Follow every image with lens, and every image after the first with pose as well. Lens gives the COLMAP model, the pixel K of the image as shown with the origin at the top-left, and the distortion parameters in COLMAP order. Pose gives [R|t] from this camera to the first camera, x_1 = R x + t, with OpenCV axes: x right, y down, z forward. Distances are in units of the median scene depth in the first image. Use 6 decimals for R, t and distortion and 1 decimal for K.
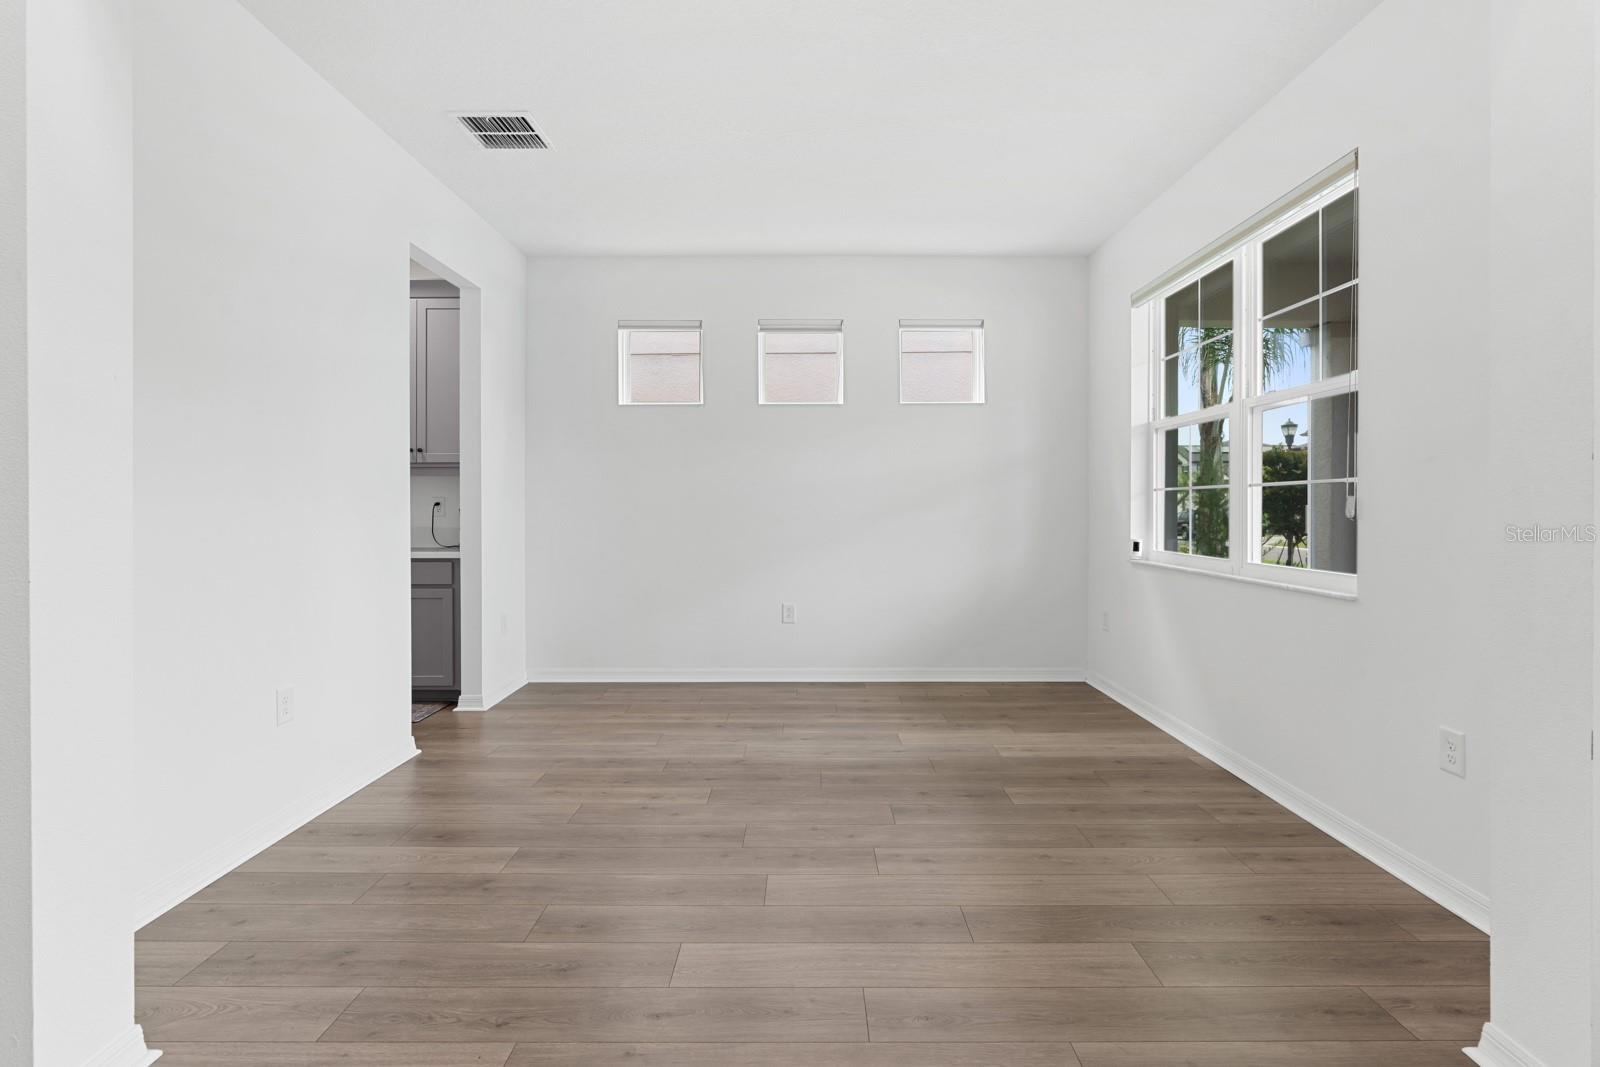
lens RADIAL K [[761.1, 0, 797.8], [0, 761.1, 510.4], [0, 0, 1]] dist [-0.008847, 0.002437]
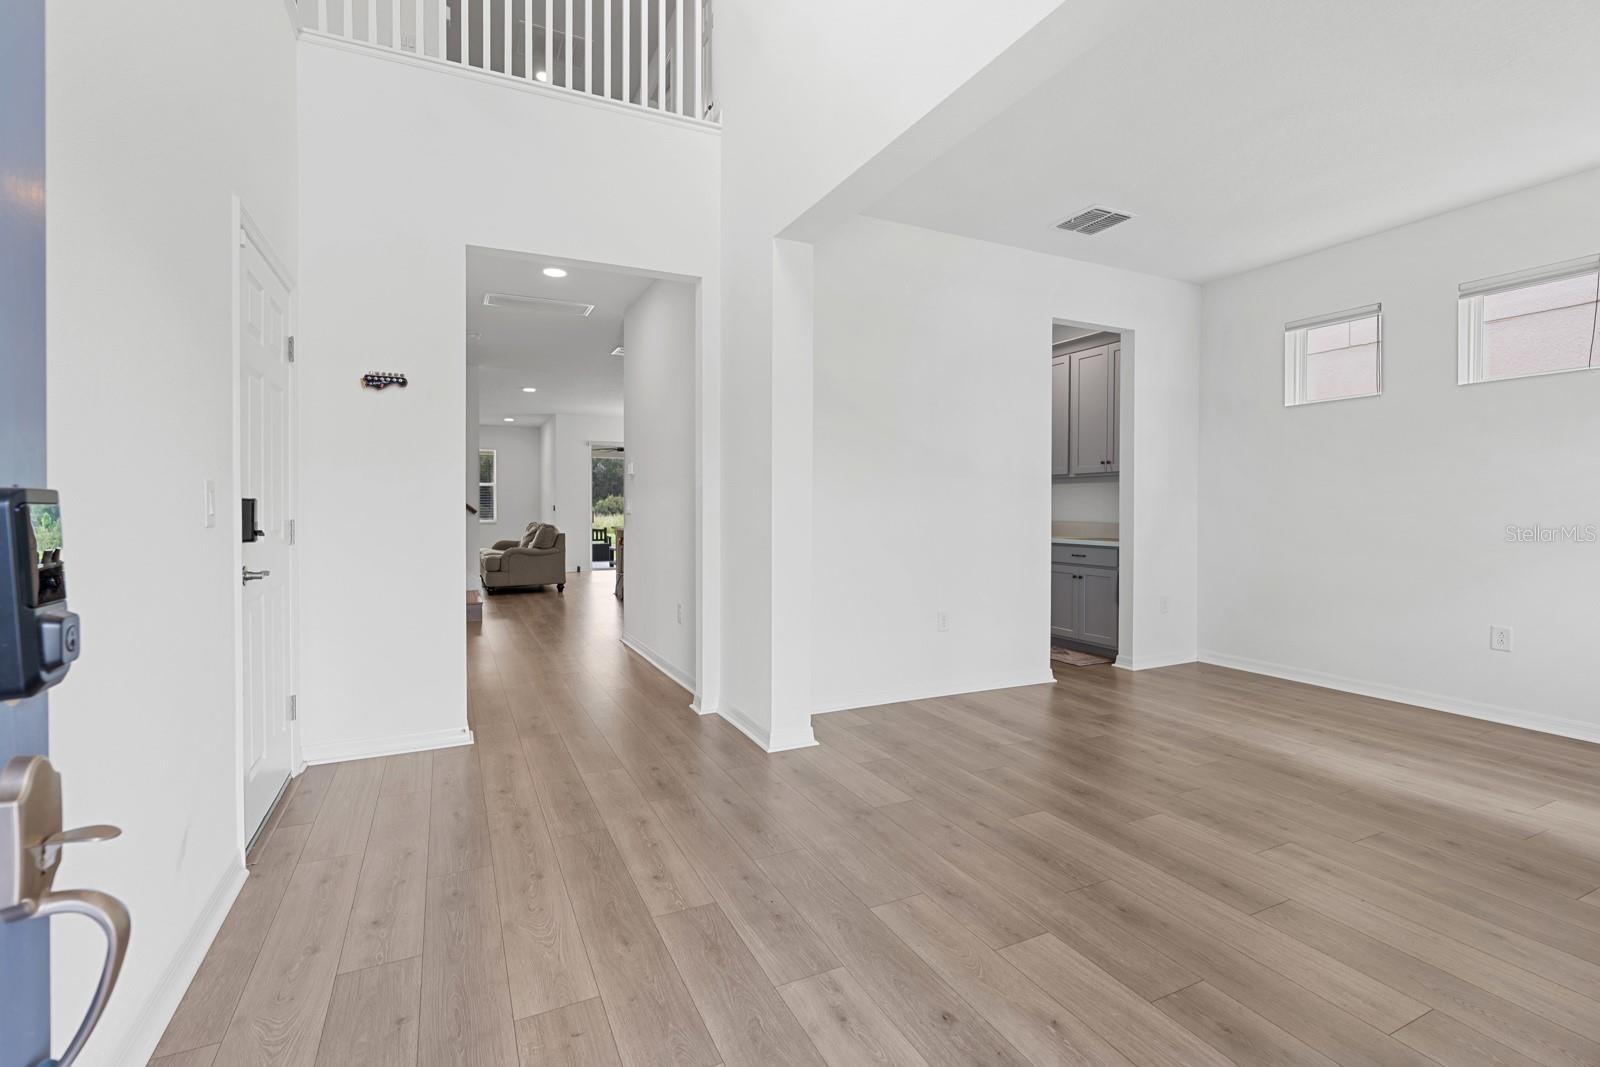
lens RADIAL K [[716.2, 0, 812.9], [0, 716.2, 527.6], [0, 0, 1]] dist [-0.004425, 0.002544]
pose [[0.452598, 0.025997, -0.891336, 0.547277], [-0.006107, 0.999642, 0.026055, 0.003043], [0.891694, -0.006349, 0.452595, 0.003009]]
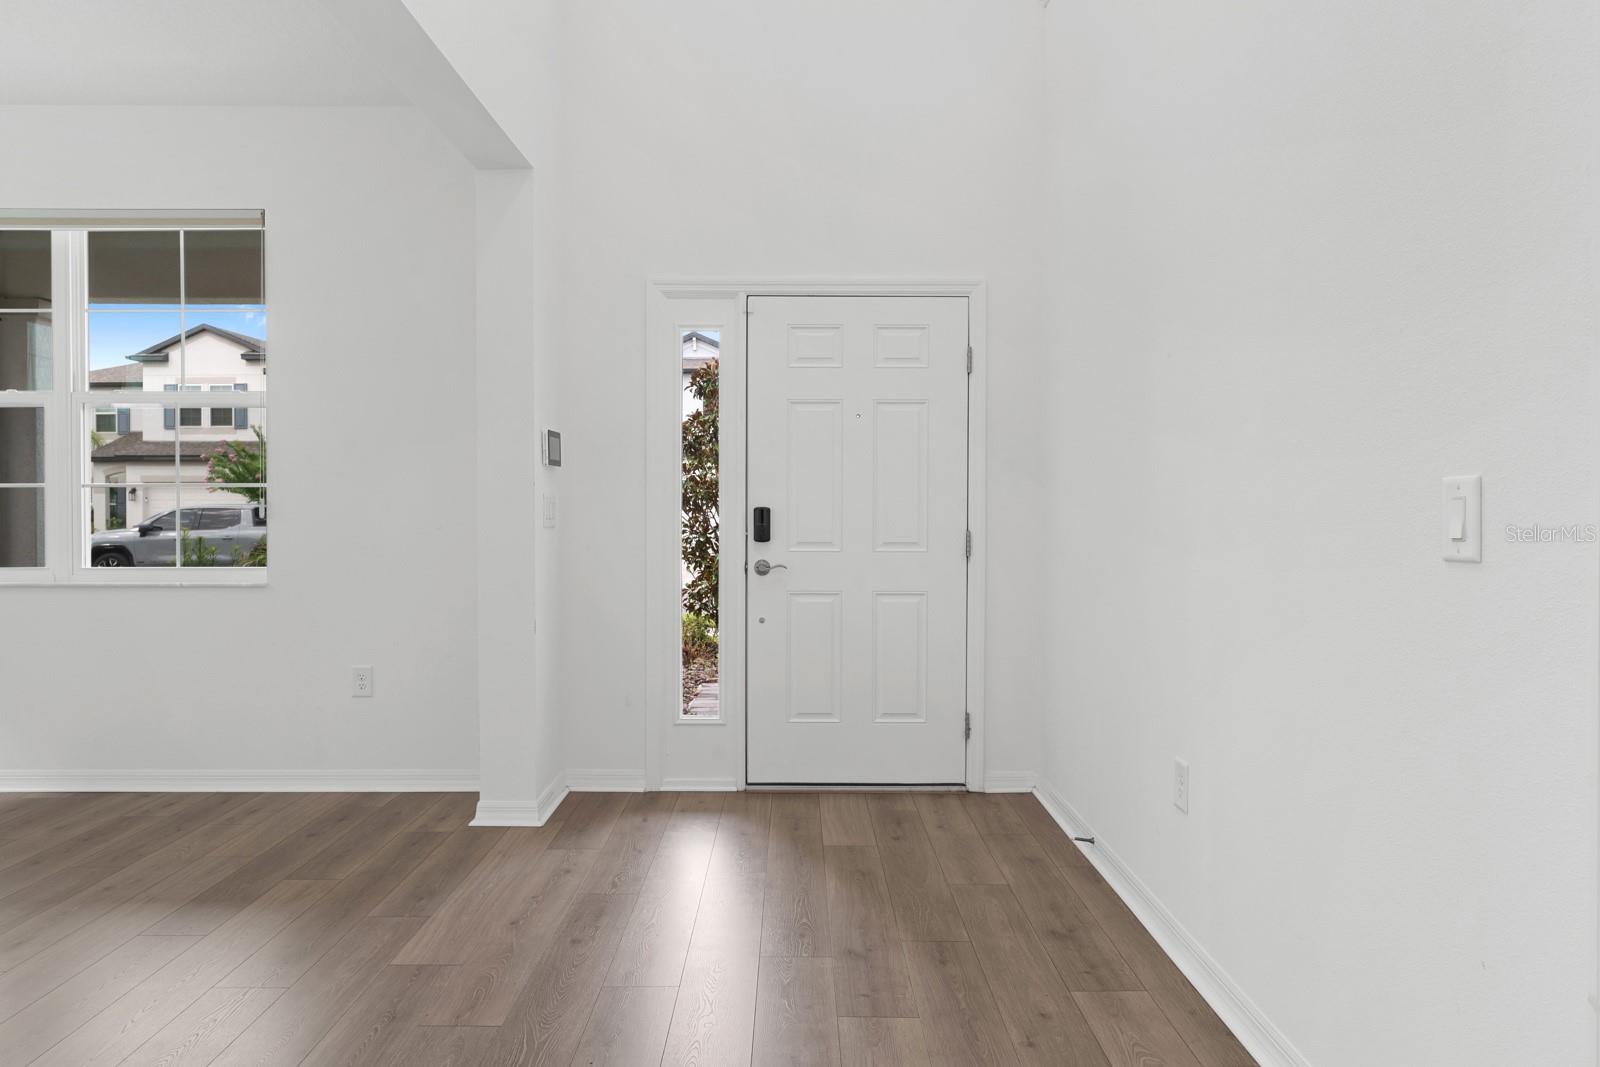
lens RADIAL K [[1019.9, 0, 800.2], [0, 1019.9, 519.4], [0, 0, 1]] dist [0.009291, -0.001117]
pose [[-0.001377, -0.013017, 0.999914, -0.754651], [0.004158, 0.999907, 0.013023, -0.004477], [-0.999990, 0.004175, -0.001323, 0.130015]]
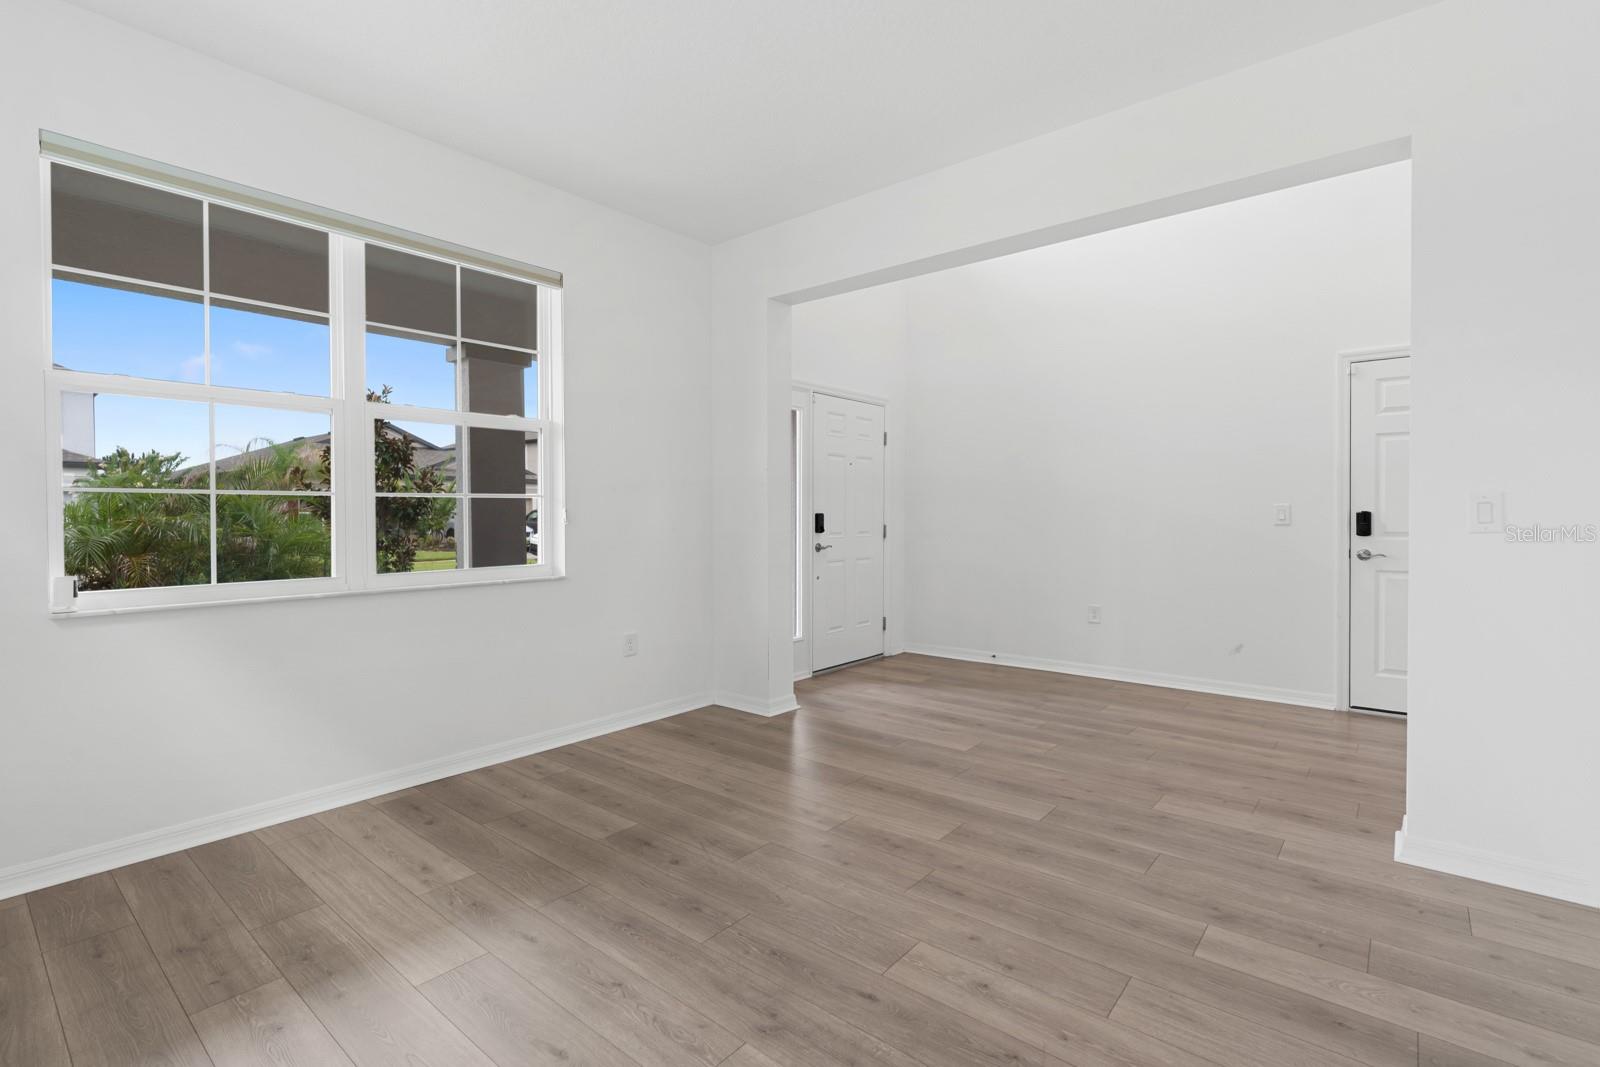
lens RADIAL K [[716.2, 0, 787.9], [0, 716.2, 530.5], [0, 0, 1]] dist [-0.004425, 0.002544]
pose [[-0.757831, -0.013124, 0.652319, -0.434354], [0.006426, 0.999599, 0.027576, -0.009750], [-0.652419, 0.025090, -0.757443, 1.509089]]
